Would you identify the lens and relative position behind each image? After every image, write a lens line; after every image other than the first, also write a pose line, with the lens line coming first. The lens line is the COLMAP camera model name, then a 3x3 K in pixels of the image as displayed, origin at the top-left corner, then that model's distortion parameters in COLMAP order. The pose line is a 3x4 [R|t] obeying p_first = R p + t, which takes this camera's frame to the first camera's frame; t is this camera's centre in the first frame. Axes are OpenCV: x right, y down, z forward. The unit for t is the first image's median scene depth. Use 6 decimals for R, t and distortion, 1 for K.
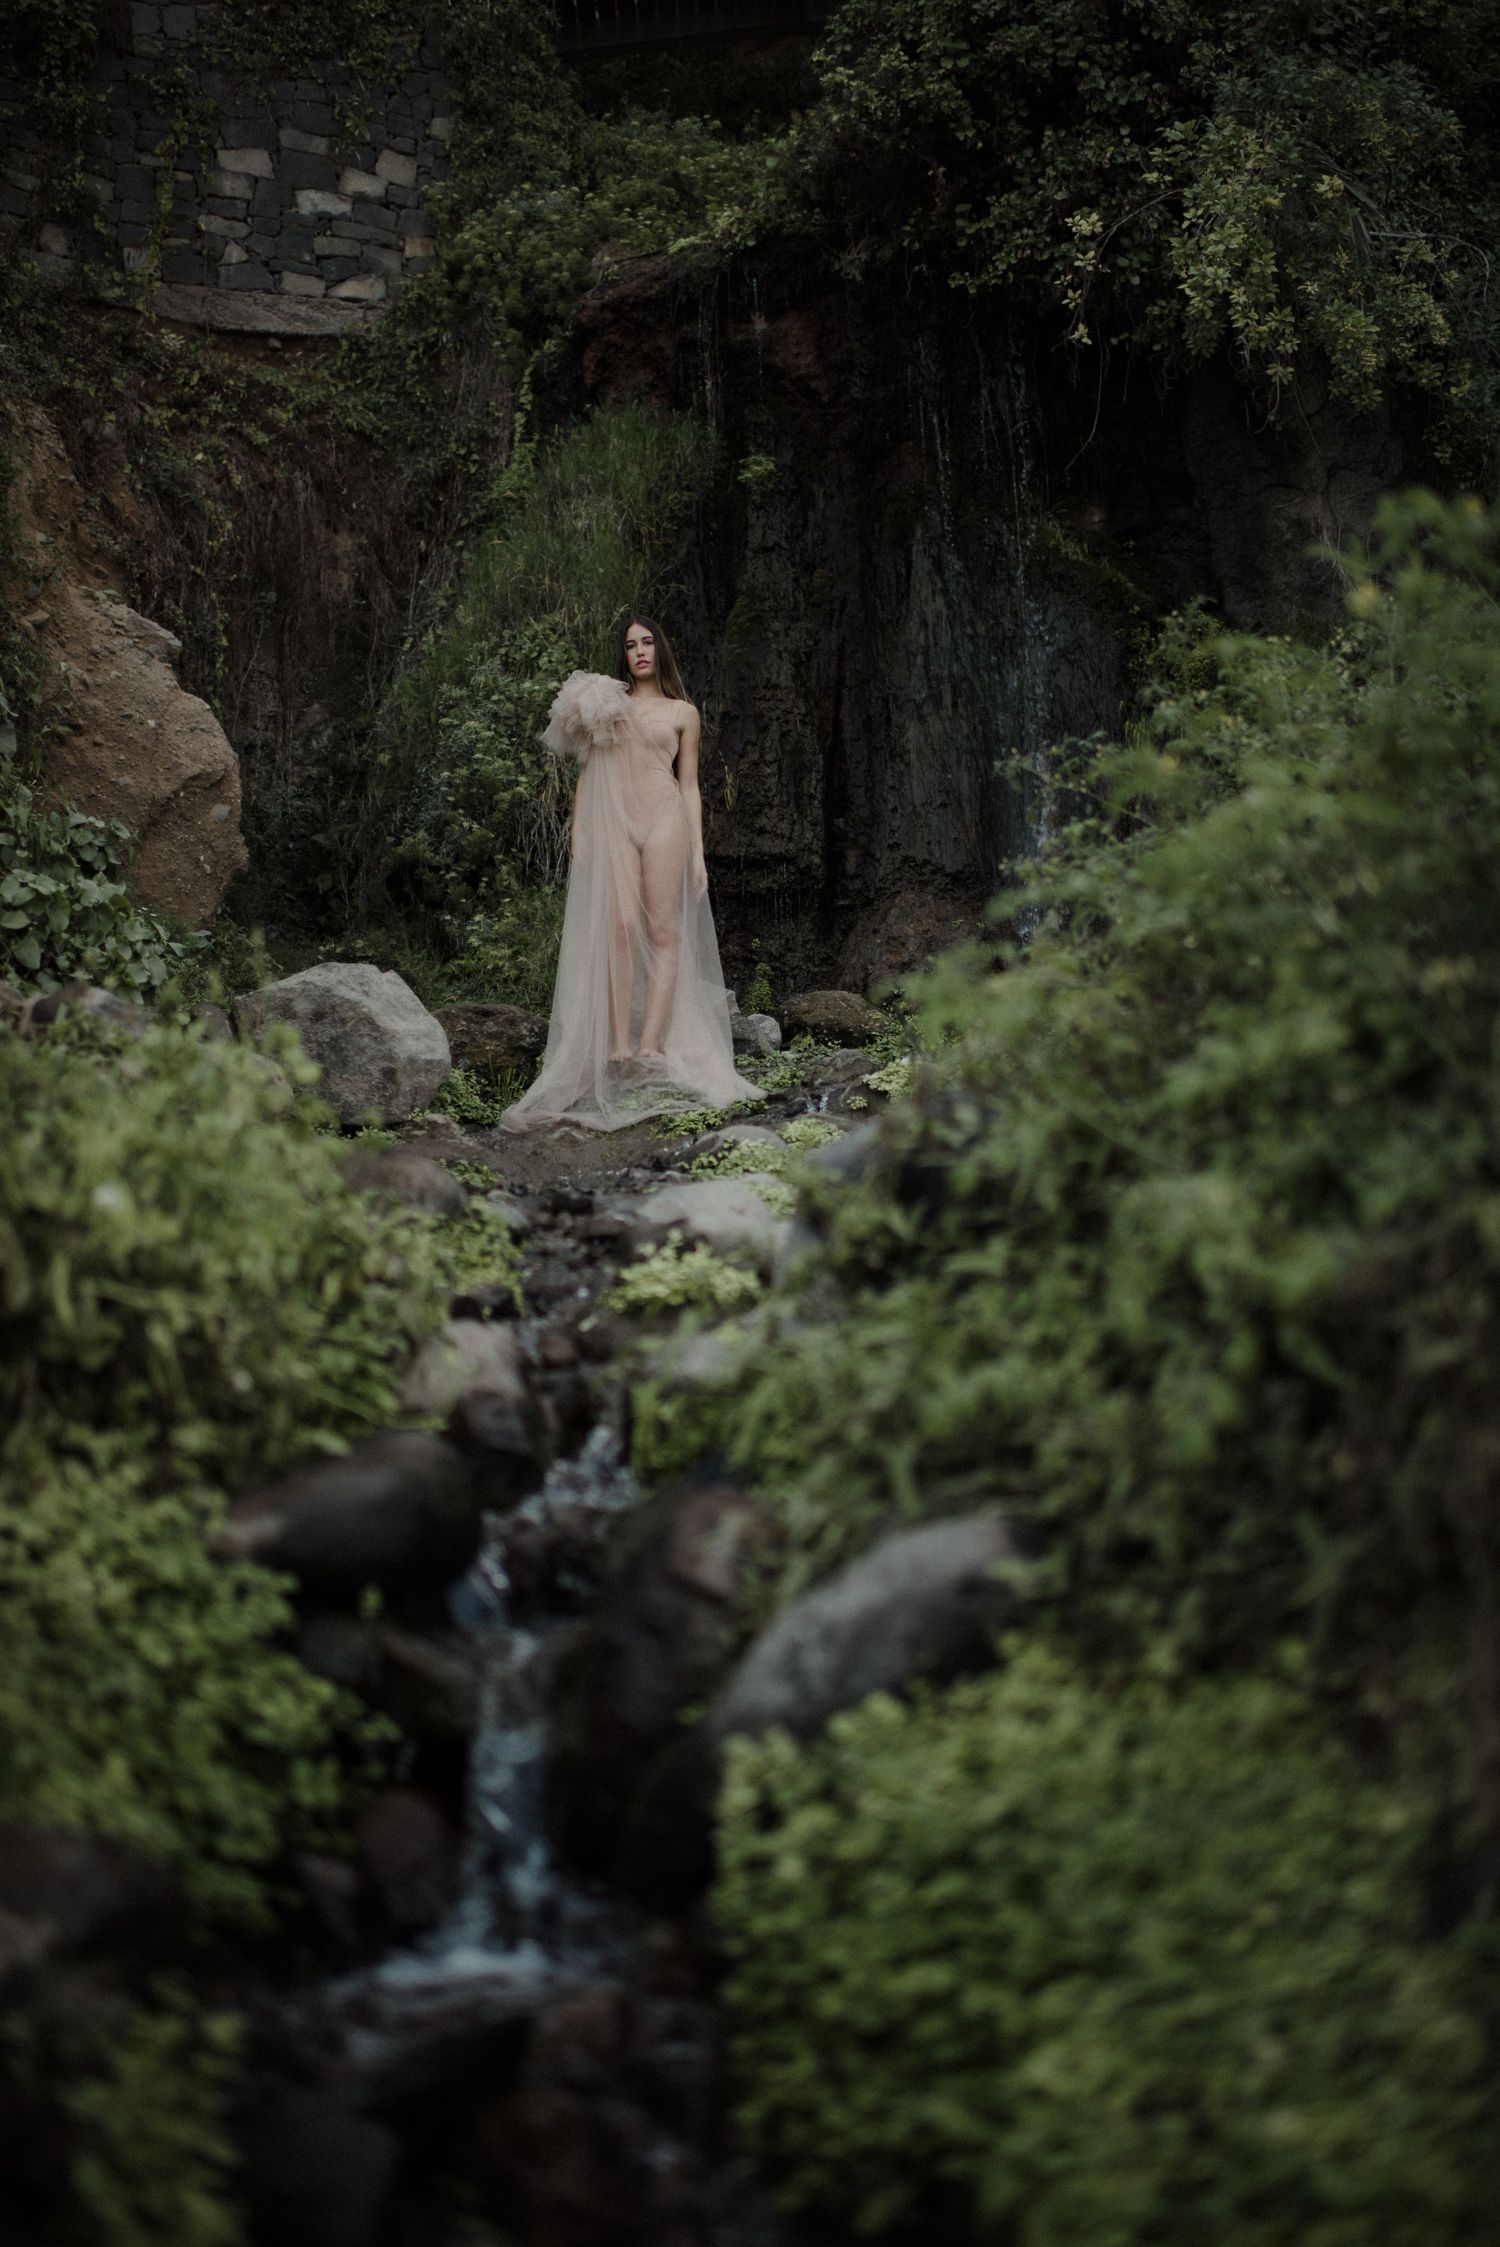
lens RADIAL K [[2301.1, 0, 750.0], [0, 2301.1, 1123.5], [0, 0, 1]] dist [-0.092914, 0.099006]
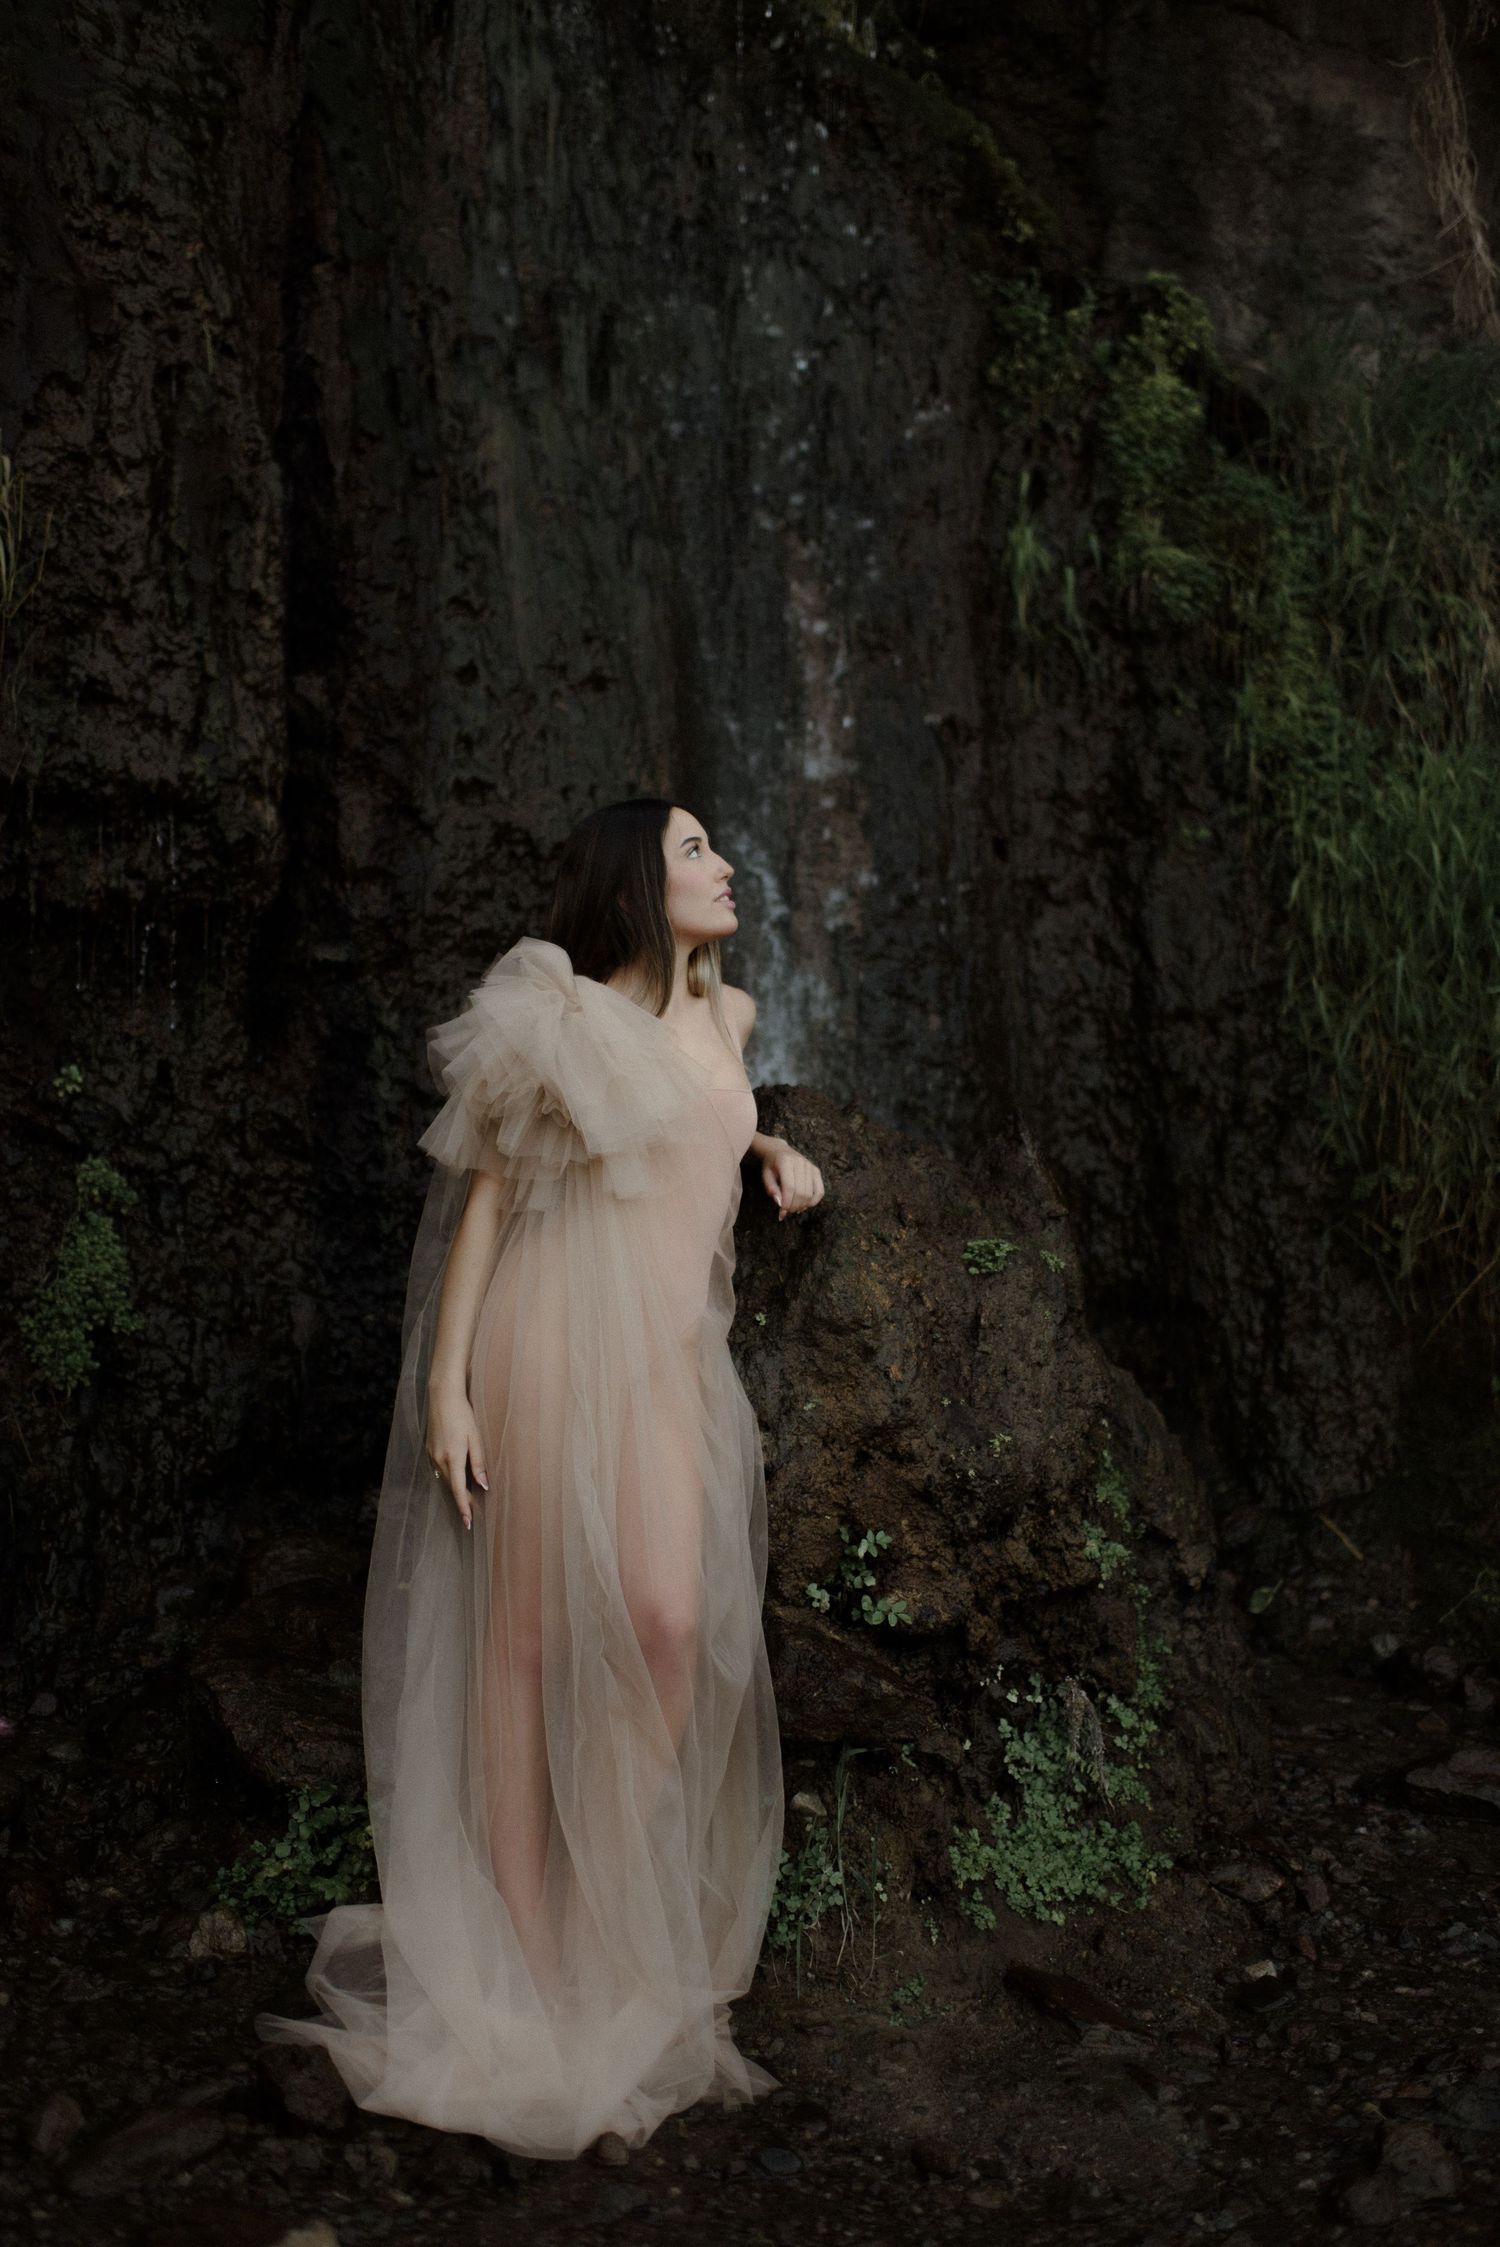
lens RADIAL K [[2231.5, 0, 750.0], [0, 2231.5, 1123.5], [0, 0, 1]] dist [-0.005656, 0.002764]
pose [[0.841000, 0.037265, 0.539751, -0.078153], [-0.130082, 0.982288, 0.134867, -0.120633], [-0.525165, -0.183635, 0.830951, 0.687378]]
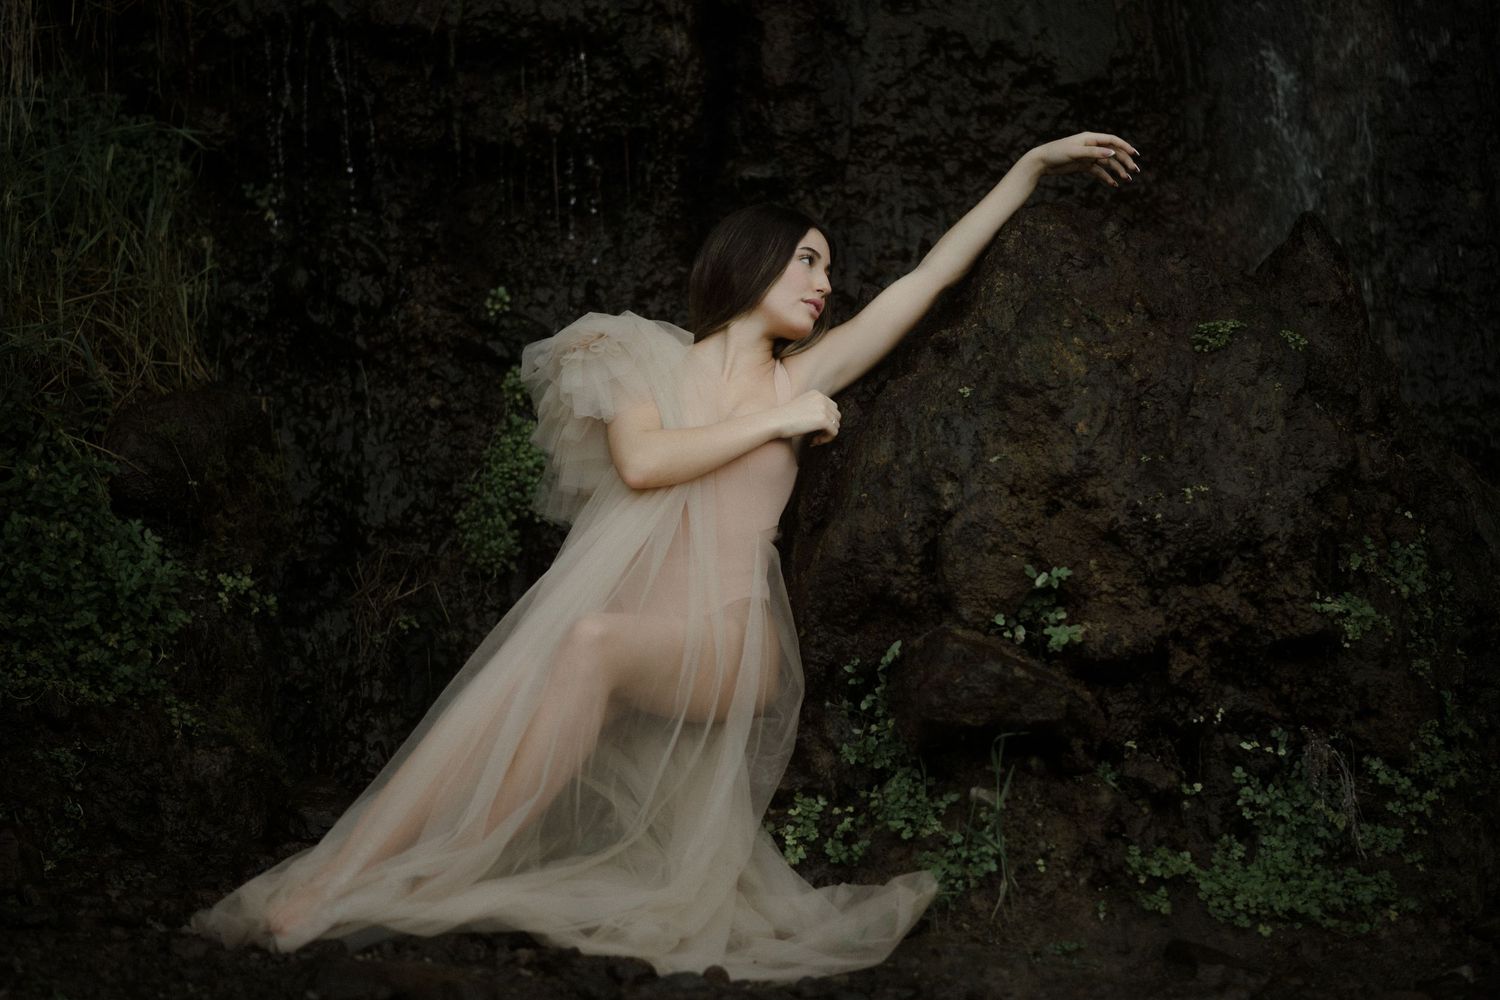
lens RADIAL K [[3679.9, 0, 760.8], [0, 3679.9, 538.3], [0, 0, 1]] dist [-0.014886, -0.041074]
pose [[0.989355, -0.004560, 0.145448, -0.035737], [-0.010083, 0.994959, 0.099778, -0.094640], [-0.145170, -0.100183, 0.984322, 0.462065]]
